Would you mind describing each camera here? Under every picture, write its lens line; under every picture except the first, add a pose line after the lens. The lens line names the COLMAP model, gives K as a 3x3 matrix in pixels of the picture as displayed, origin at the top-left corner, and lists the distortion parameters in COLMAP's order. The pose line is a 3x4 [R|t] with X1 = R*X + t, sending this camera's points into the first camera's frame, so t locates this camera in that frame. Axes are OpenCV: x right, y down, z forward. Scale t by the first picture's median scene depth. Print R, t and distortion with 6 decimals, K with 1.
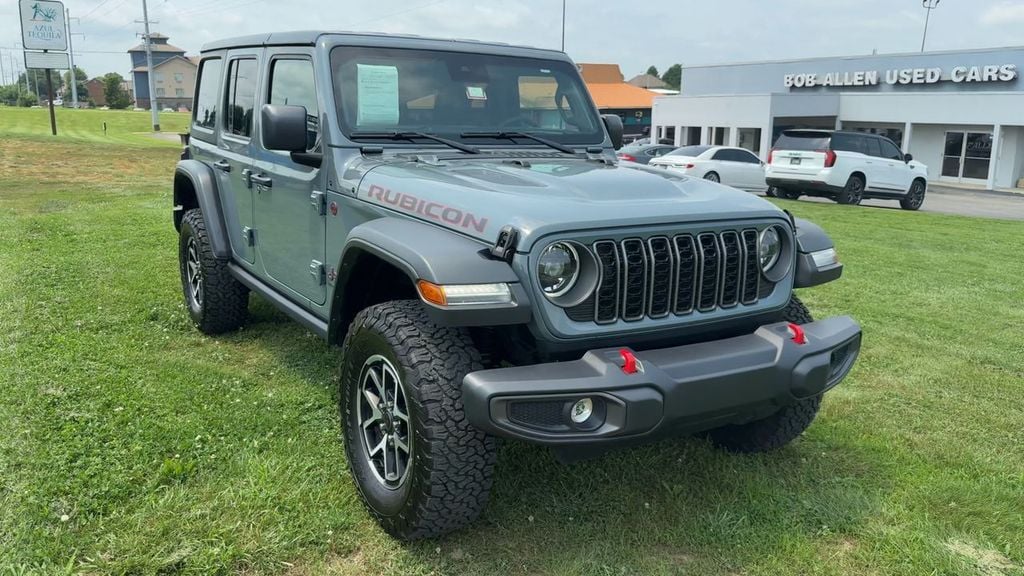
lens RADIAL K [[822.8, 0, 492.1], [0, 822.8, 288.0], [0, 0, 1]] dist [0.107163, -0.184507]
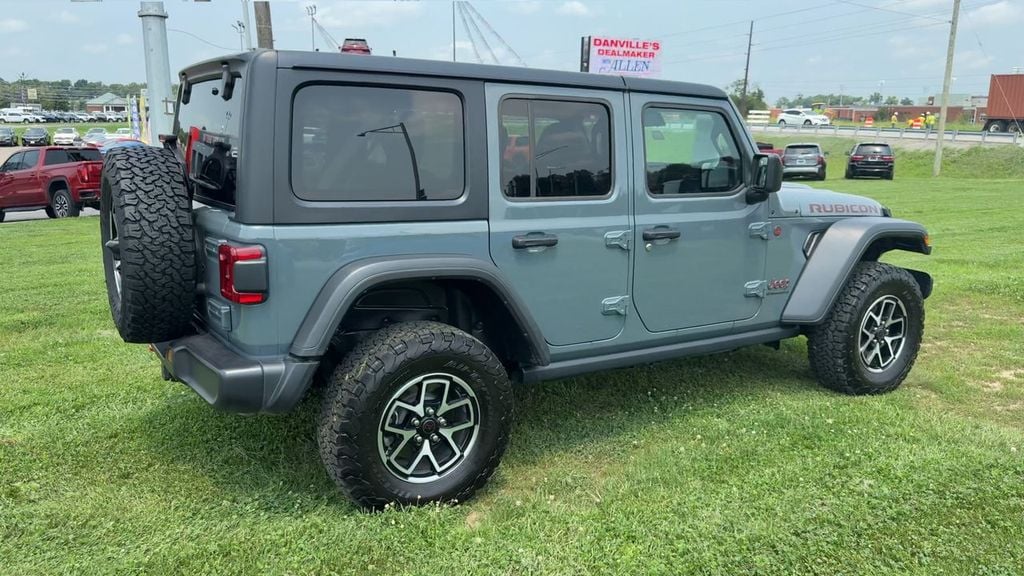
lens RADIAL K [[807.2, 0, 500.1], [0, 807.2, 300.4], [0, 0, 1]] dist [0.165147, -0.319206]
pose [[-0.009927, -0.231153, 0.972867, -1.384298], [0.202778, 0.952235, 0.228320, -0.355287], [-0.979174, 0.199543, 0.037420, 1.342374]]
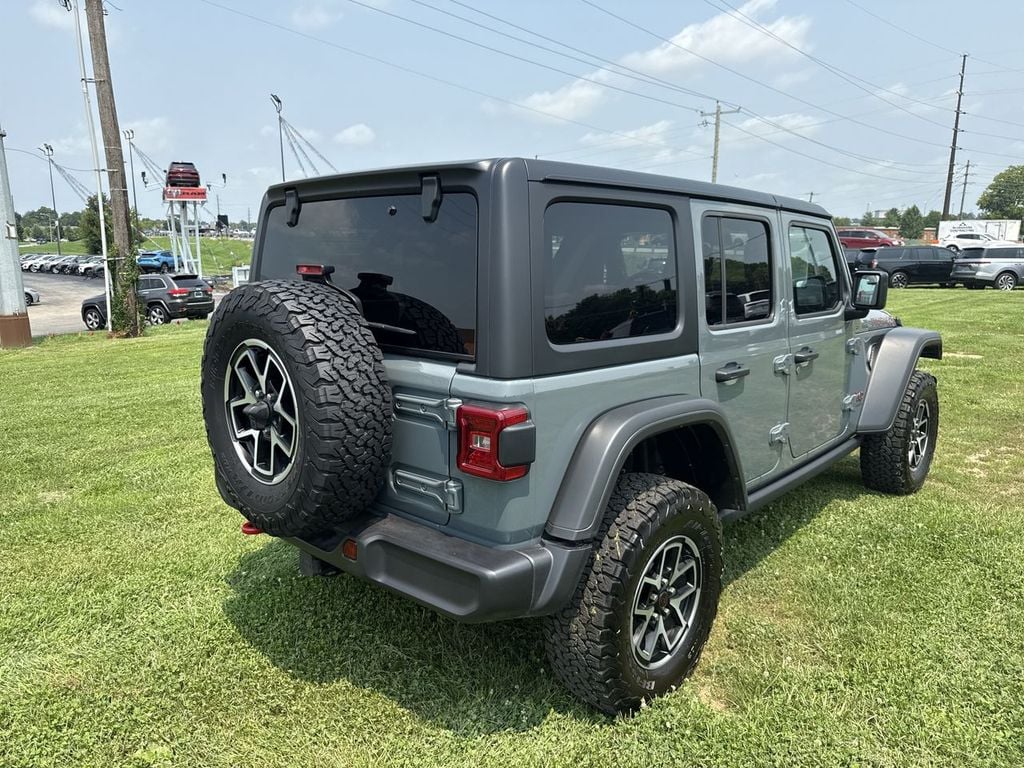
lens RADIAL K [[729.5, 0, 511.6], [0, 729.5, 377.5], [0, 0, 1]] dist [0.085423, -0.144871]
pose [[-0.272063, -0.192521, 0.942824, -1.107719], [0.199406, 0.947235, 0.250963, -0.433996], [-0.941392, 0.256283, -0.219318, 1.721340]]
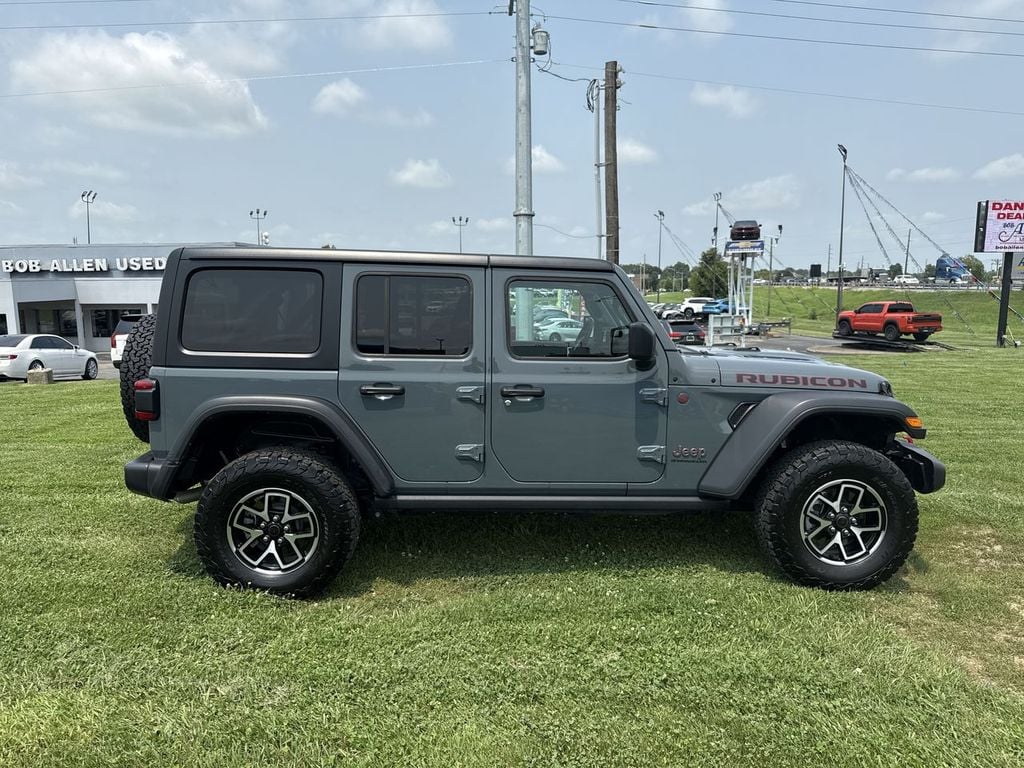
lens RADIAL K [[729.5, 0, 511.6], [0, 729.5, 377.5], [0, 0, 1]] dist [0.085423, -0.144871]
pose [[0.495339, -0.120684, 0.860276, -1.236226], [0.197483, 0.980018, 0.023773, -0.198720], [-0.845955, 0.158114, 0.509274, 0.623751]]
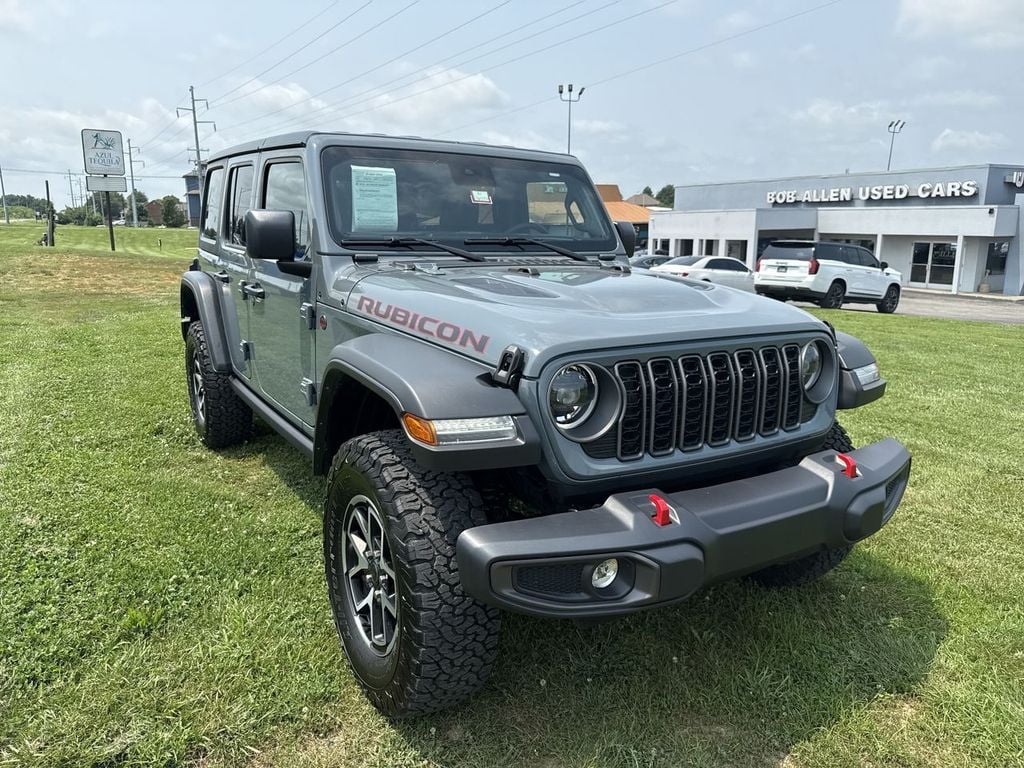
lens RADIAL K [[729.5, 0, 511.6], [0, 729.5, 377.5], [0, 0, 1]] dist [0.085423, -0.144871]
pose [[0.999952, -0.007631, 0.006123, 0.009794], [0.007681, 0.999937, -0.008185, -0.026753], [-0.006060, 0.008232, 0.999948, 0.189910]]
